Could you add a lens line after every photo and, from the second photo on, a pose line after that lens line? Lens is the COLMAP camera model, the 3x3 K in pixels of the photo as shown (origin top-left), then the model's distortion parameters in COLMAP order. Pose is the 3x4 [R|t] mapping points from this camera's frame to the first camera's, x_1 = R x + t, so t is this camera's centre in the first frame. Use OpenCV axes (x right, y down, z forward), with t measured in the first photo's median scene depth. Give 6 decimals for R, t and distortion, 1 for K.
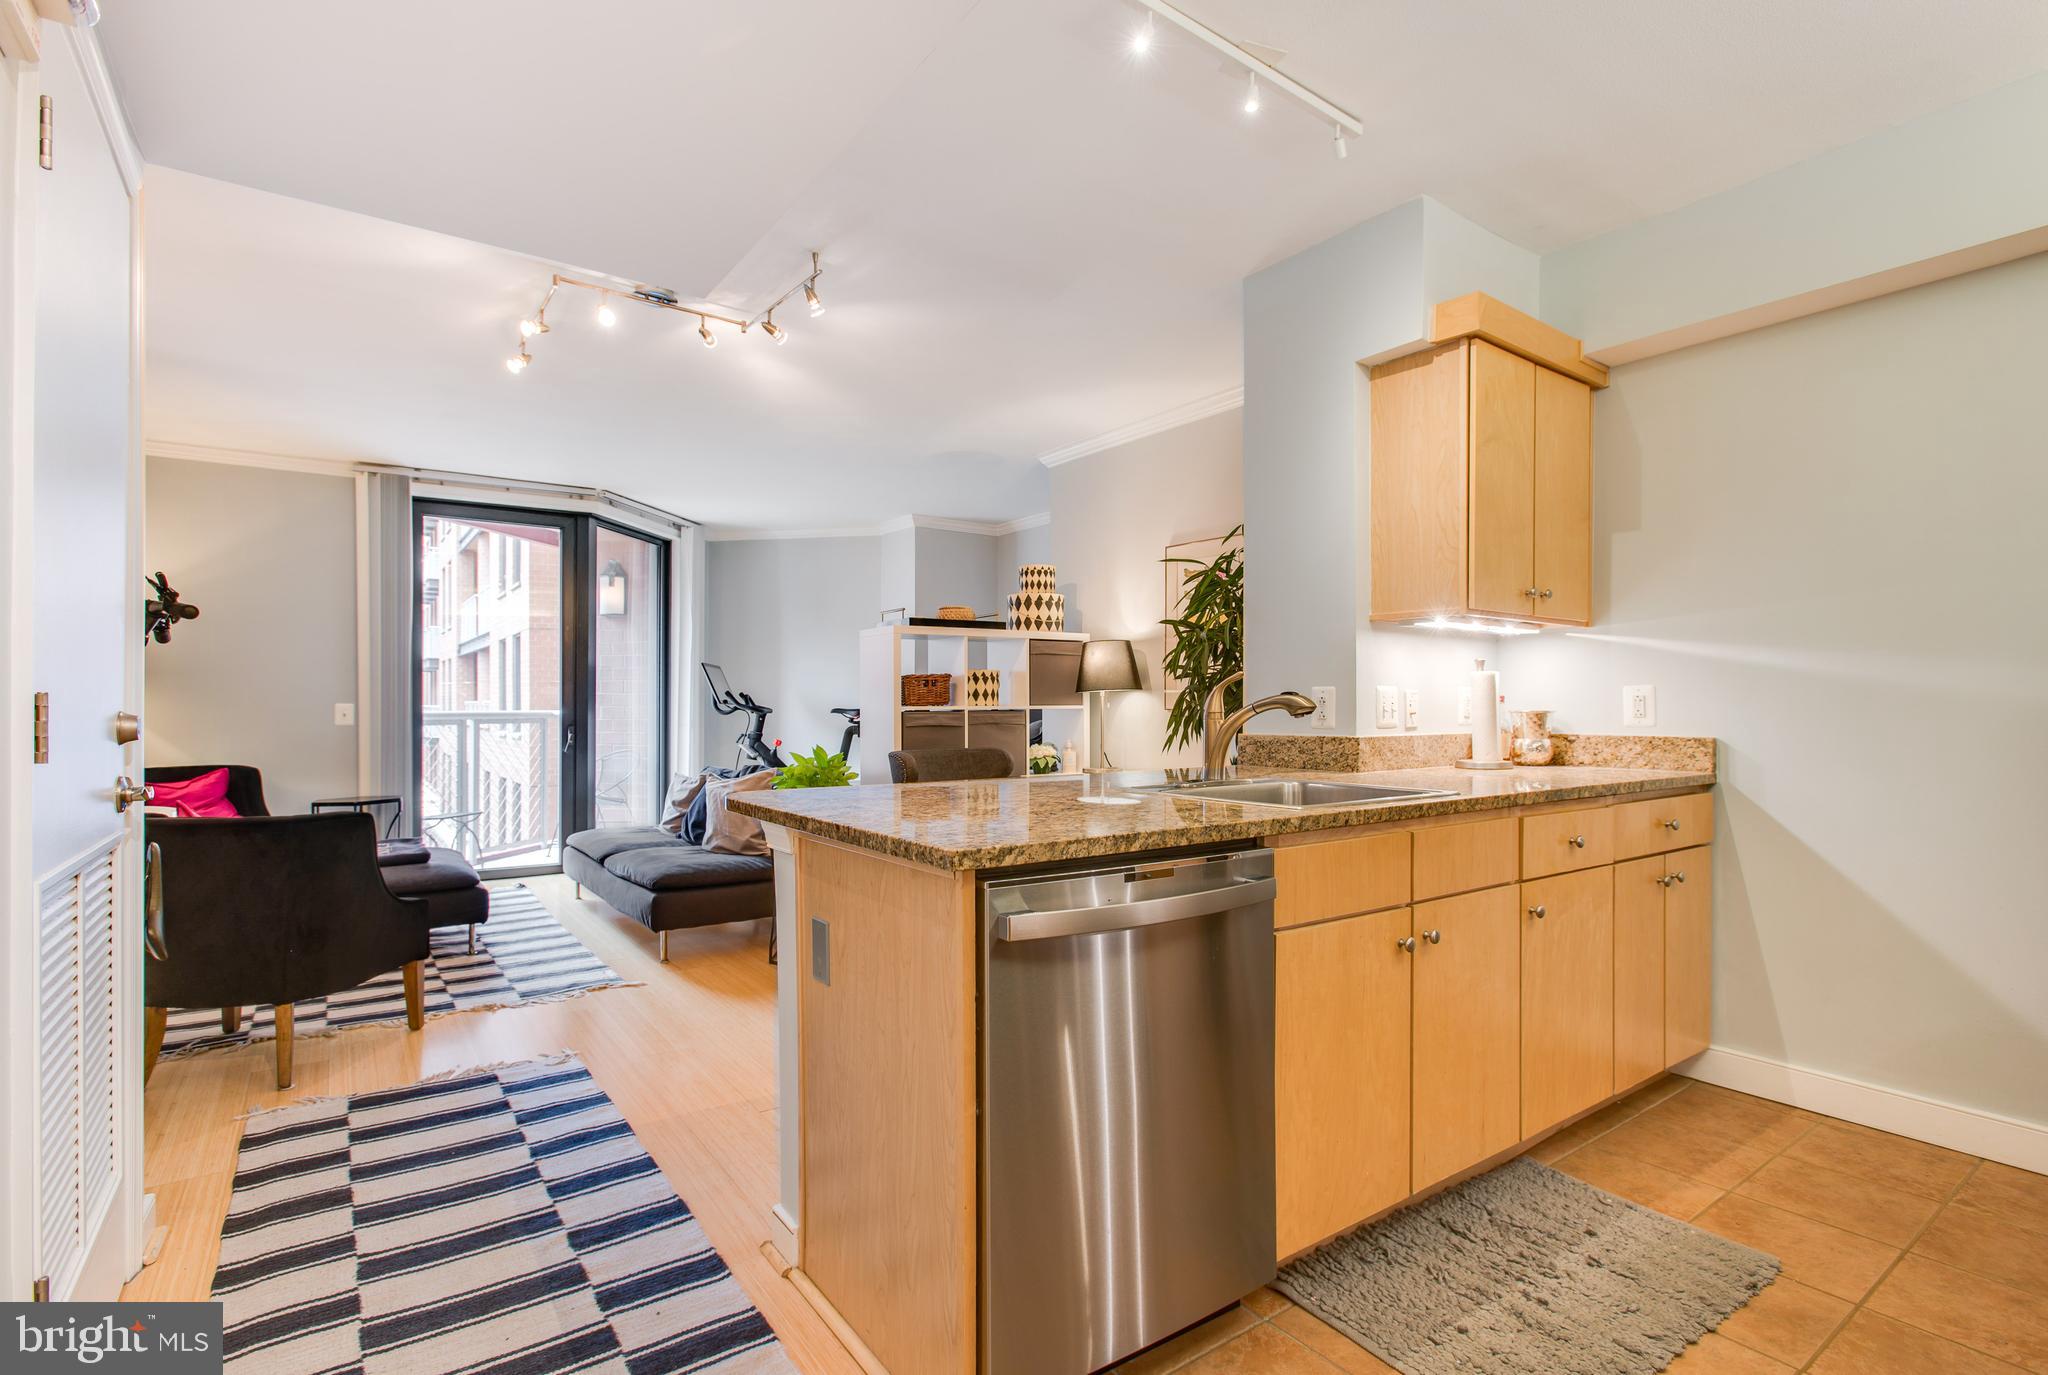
lens RADIAL K [[978.6, 0, 1025.6], [0, 978.6, 701.3], [0, 0, 1]] dist [-0.004316, -0.000465]
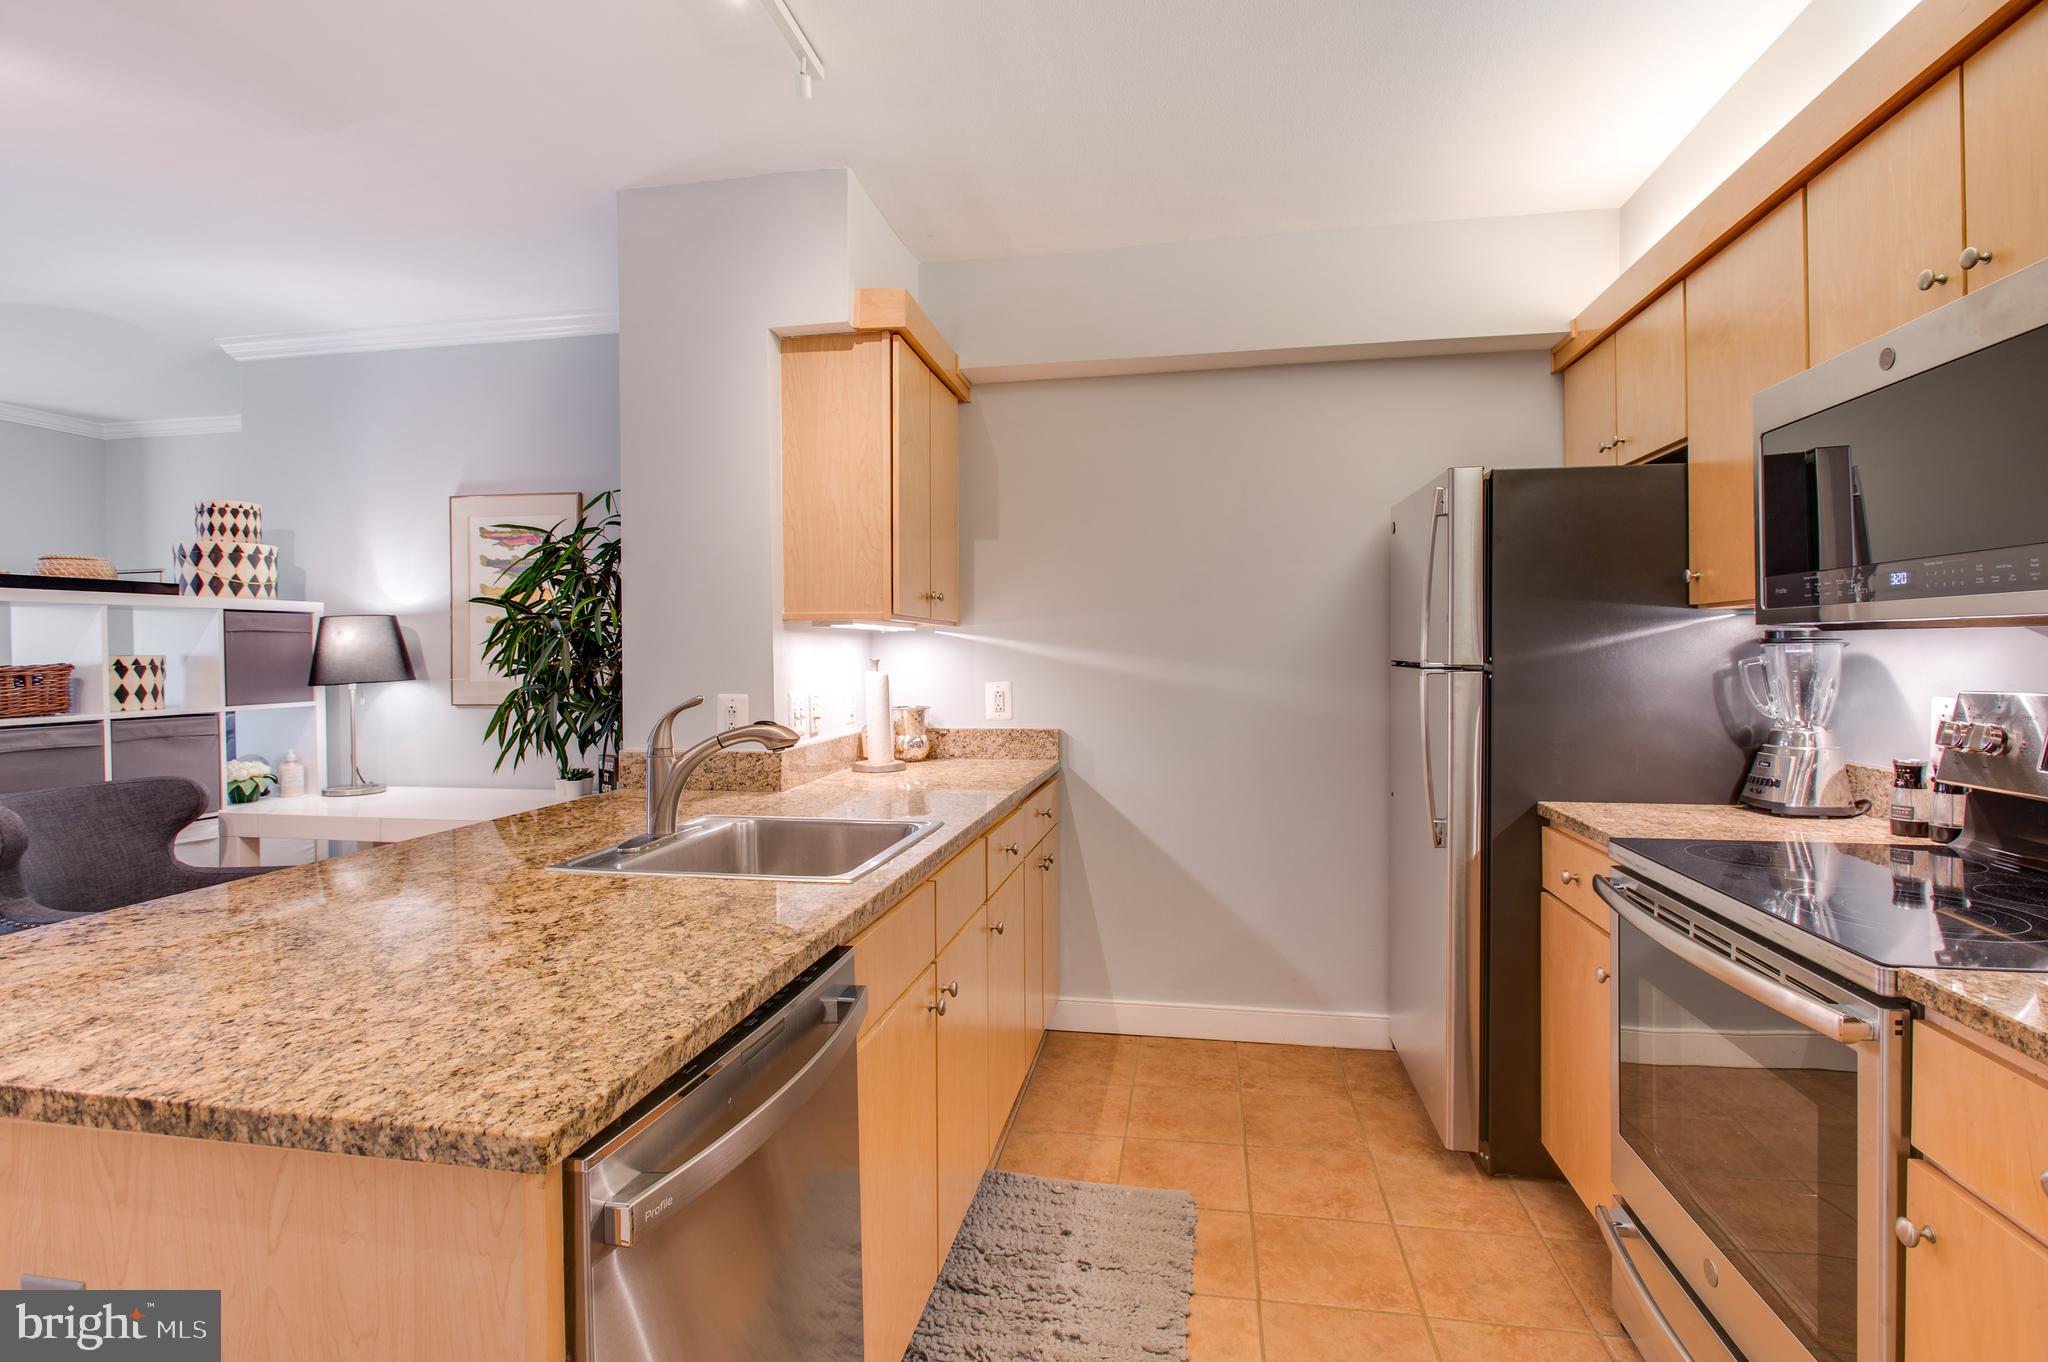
lens RADIAL K [[984.9, 0, 1026.7], [0, 984.9, 662.6], [0, 0, 1]] dist [-0.004083, -0.001902]
pose [[0.717626, -0.013881, 0.696291, -0.069754], [0.006082, 0.999888, 0.013665, -0.031574], [-0.696403, -0.005572, 0.717630, 0.111561]]
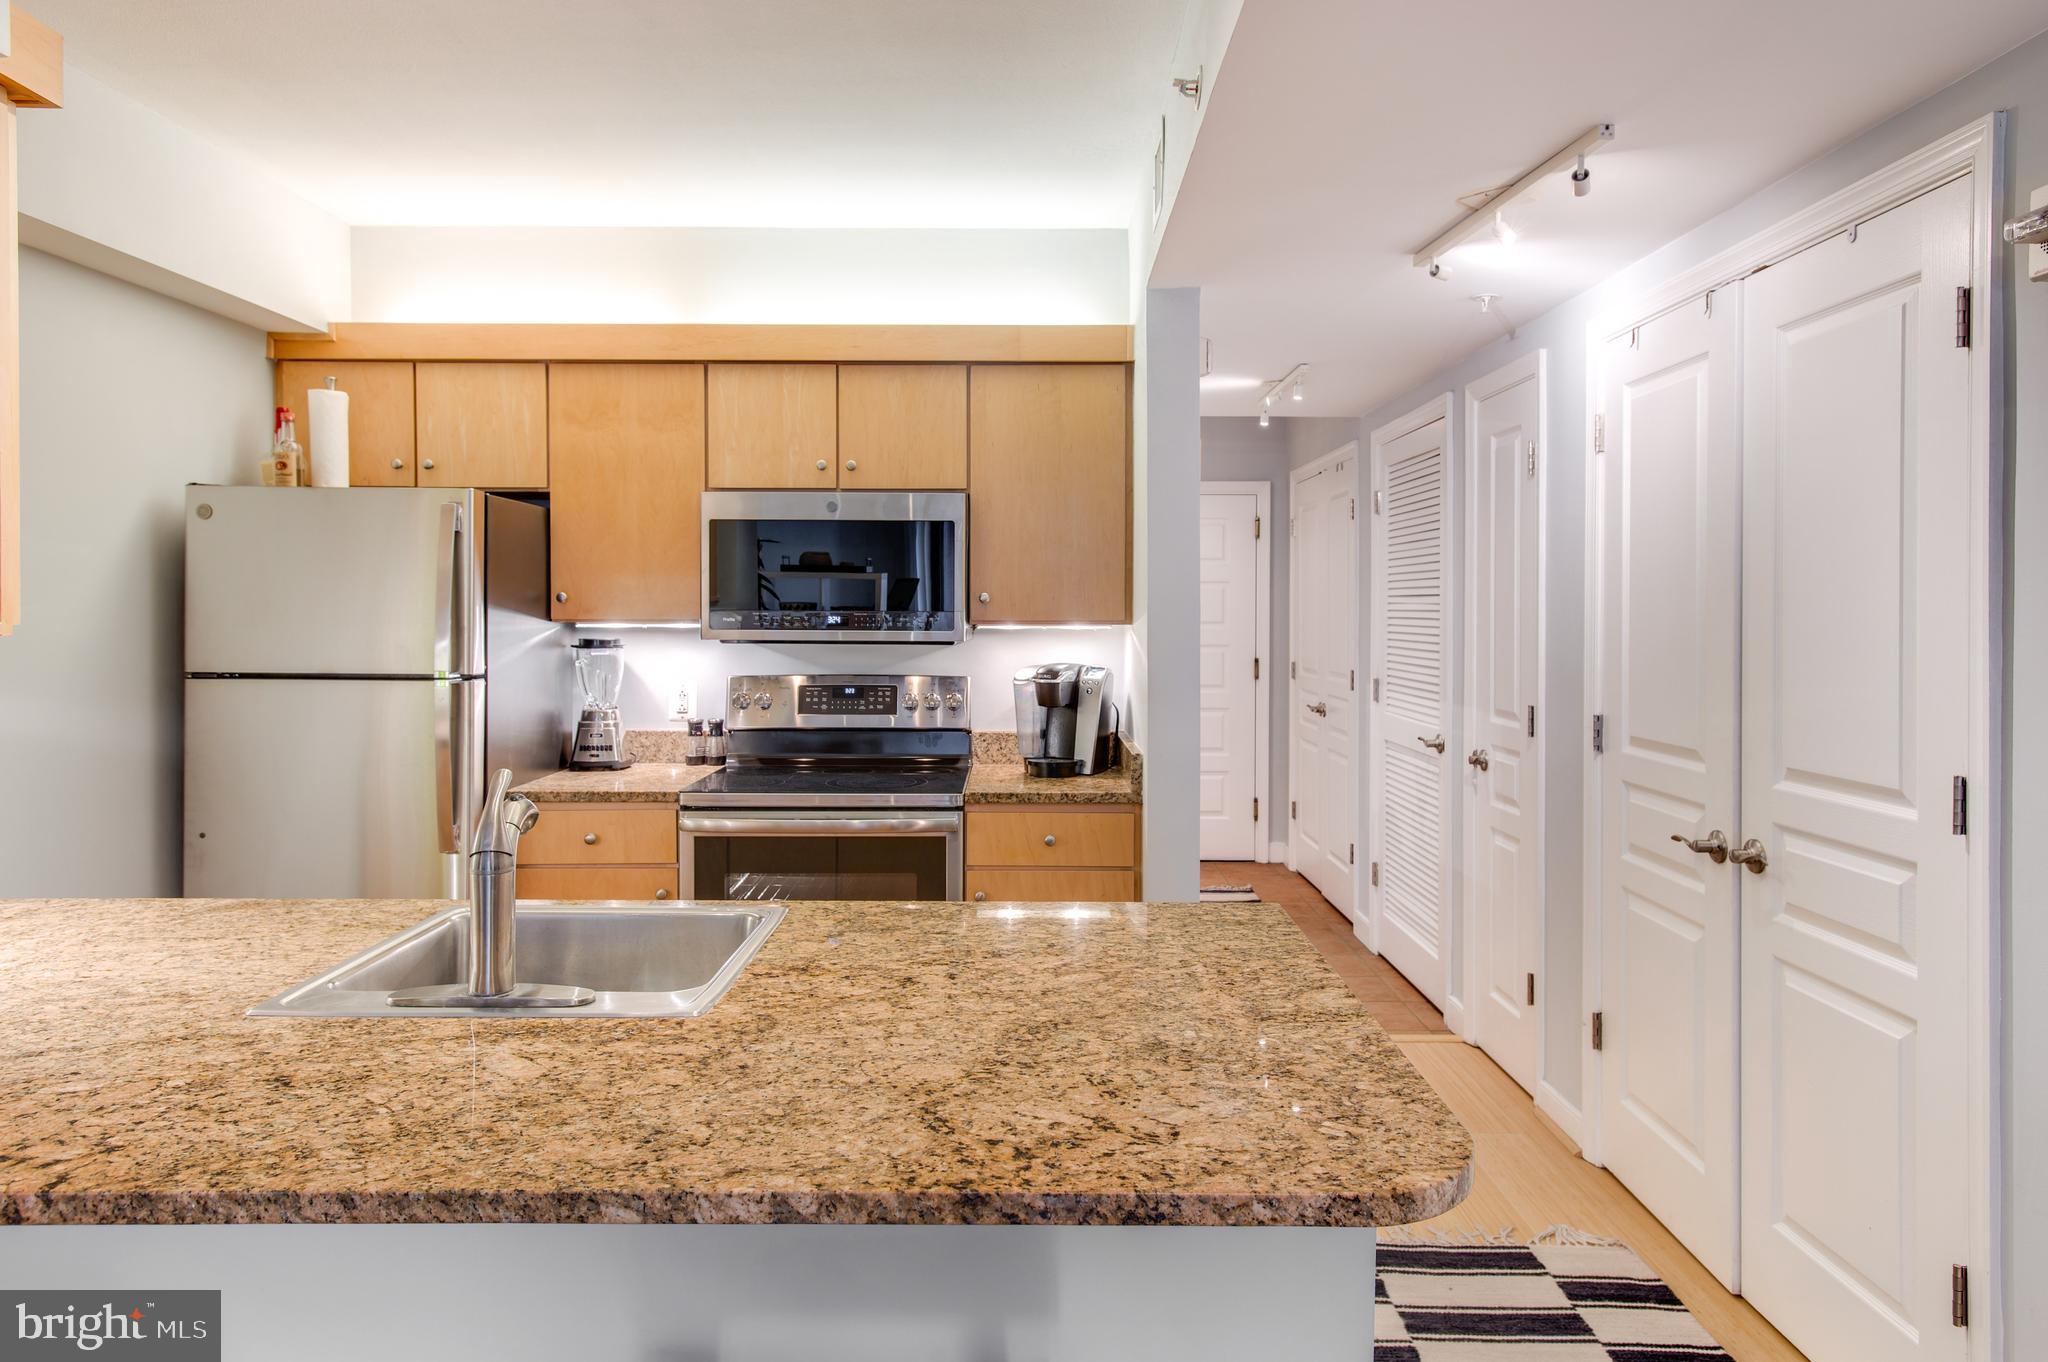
lens RADIAL K [[1276.0, 0, 1027.8], [0, 1276.0, 617.4], [0, 0, 1]] dist [0.016896, -0.000886]
pose [[-0.813207, -0.007473, 0.581927, -0.199786], [-0.005066, 0.999971, 0.005762, -0.056358], [-0.581953, 0.001738, -0.813221, 0.661708]]
